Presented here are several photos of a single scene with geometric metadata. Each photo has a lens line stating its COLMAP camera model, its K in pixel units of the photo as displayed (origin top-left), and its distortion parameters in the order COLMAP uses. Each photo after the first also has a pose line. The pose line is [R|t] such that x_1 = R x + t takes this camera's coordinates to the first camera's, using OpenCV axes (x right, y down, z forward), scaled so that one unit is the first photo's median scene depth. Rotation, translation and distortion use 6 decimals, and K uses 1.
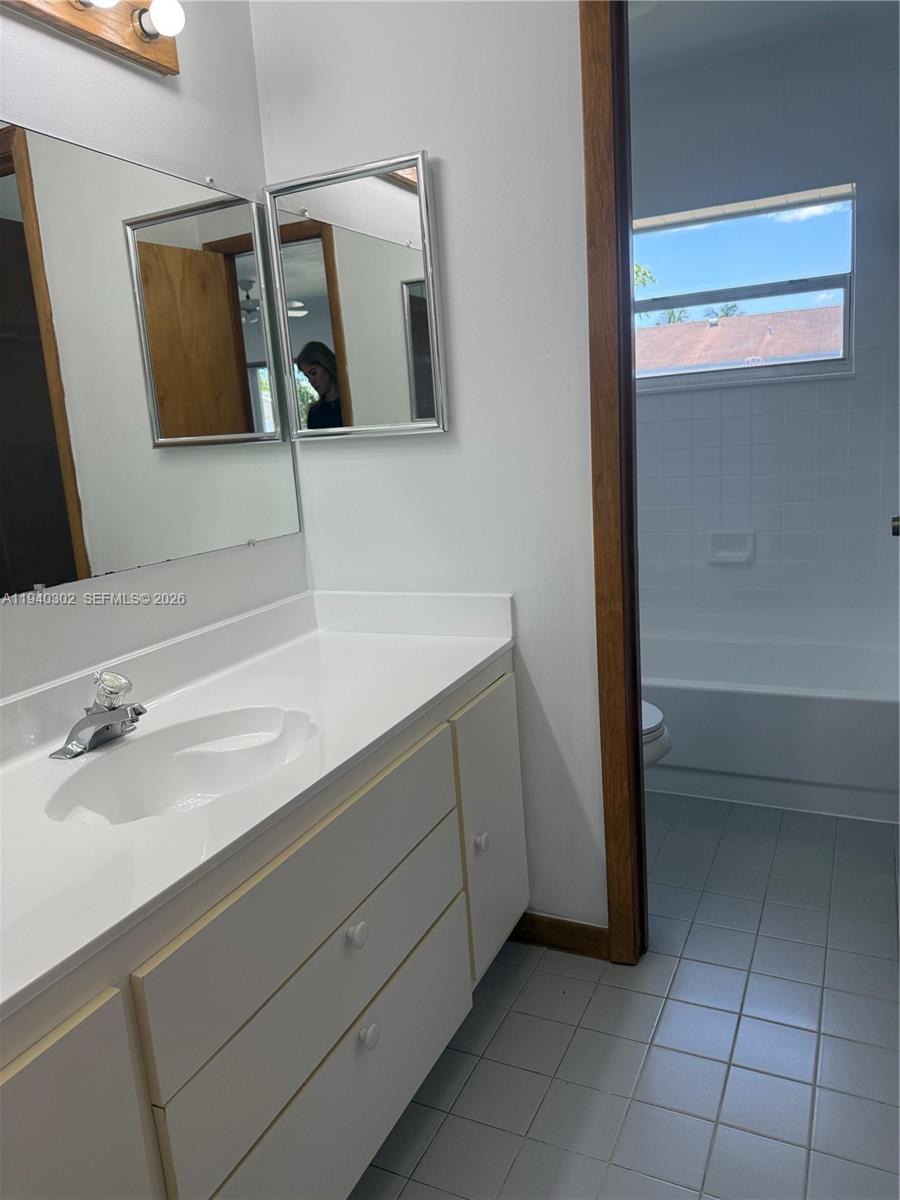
lens RADIAL K [[848.1, 0, 448.8], [0, 848.1, 590.6], [0, 0, 1]] dist [0.055492, -0.078598]
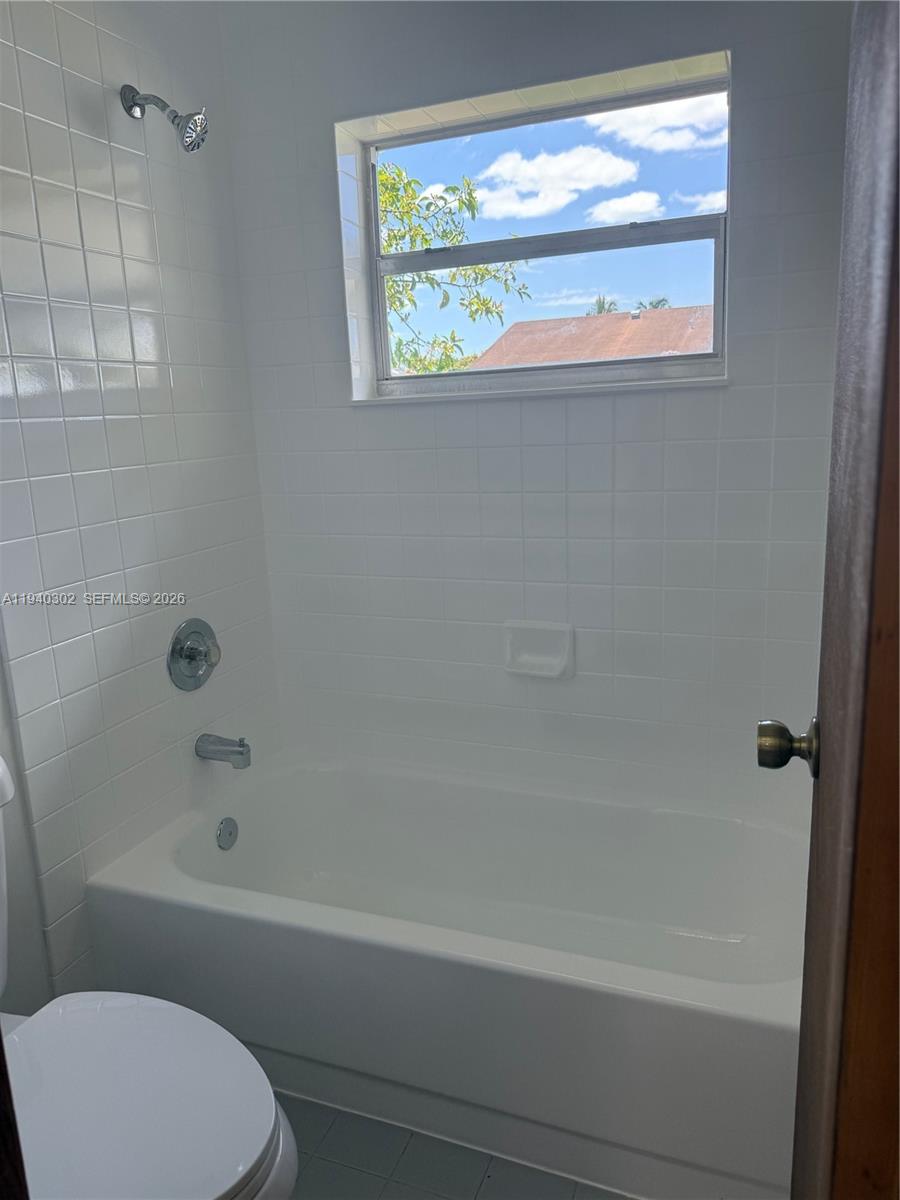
lens RADIAL K [[848.1, 0, 447.4], [0, 848.1, 594.1], [0, 0, 1]] dist [0.055492, -0.078598]
pose [[0.996897, 0.007989, 0.078312, 0.349439], [-0.009455, 0.999787, 0.018363, -0.169123], [-0.078148, -0.019046, 0.996760, 0.622986]]
